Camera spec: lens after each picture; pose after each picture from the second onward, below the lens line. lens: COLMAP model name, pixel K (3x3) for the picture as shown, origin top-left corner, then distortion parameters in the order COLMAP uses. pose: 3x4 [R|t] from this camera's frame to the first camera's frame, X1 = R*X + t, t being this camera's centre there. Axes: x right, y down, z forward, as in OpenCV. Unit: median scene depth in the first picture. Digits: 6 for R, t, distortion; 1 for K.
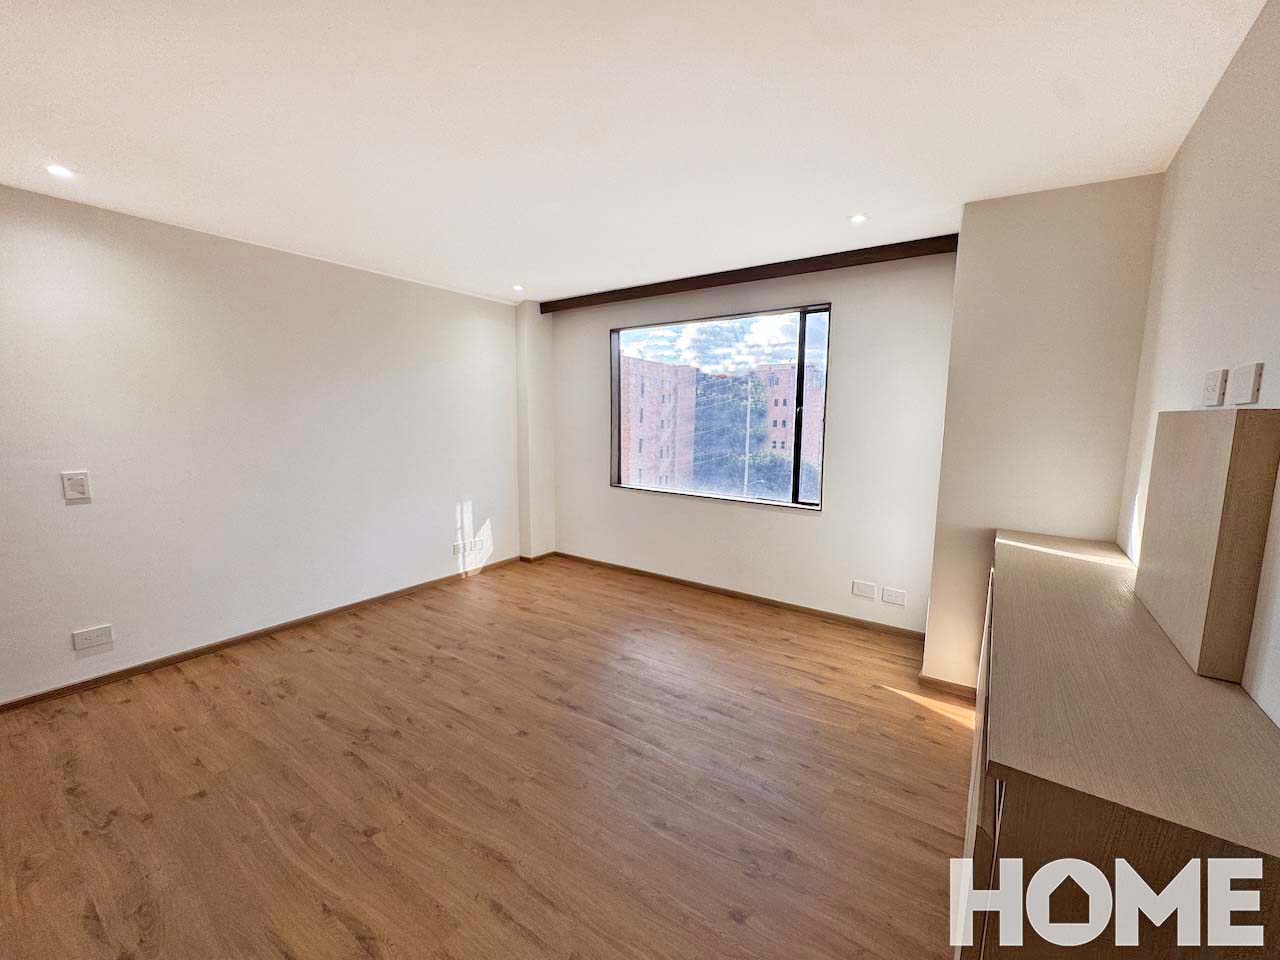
lens RADIAL K [[506.9, 0, 640.4], [0, 506.9, 478.8], [0, 0, 1]] dist [-0.005998, -0.000581]
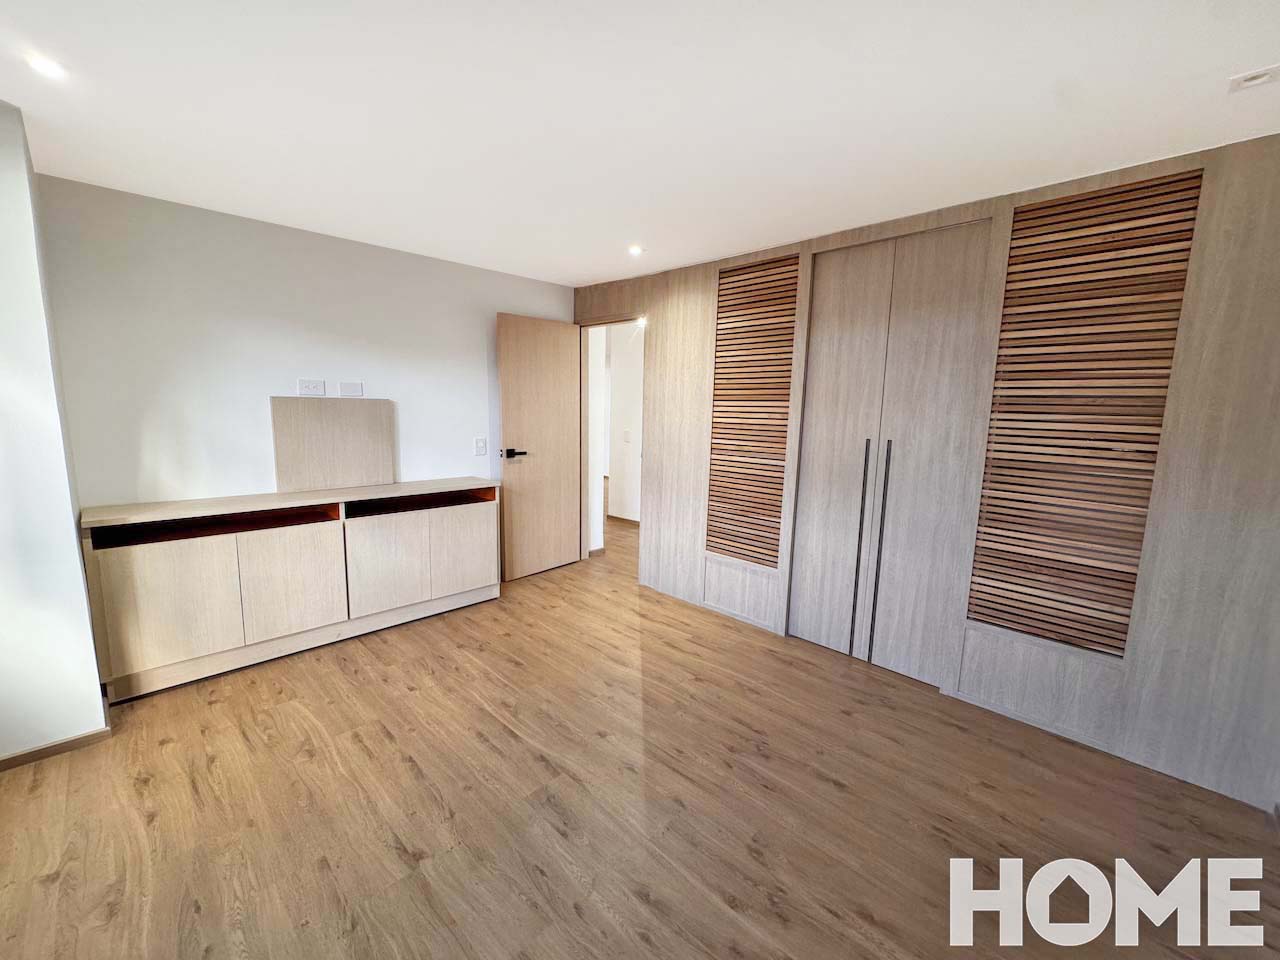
lens RADIAL K [[506.9, 0, 642.0], [0, 506.9, 479.6], [0, 0, 1]] dist [-0.005998, -0.000581]
pose [[-0.987174, -0.057144, 0.149071, -0.435516], [-0.014989, 0.962796, 0.269814, -0.246510], [-0.158943, 0.264119, -0.951304, 1.826712]]
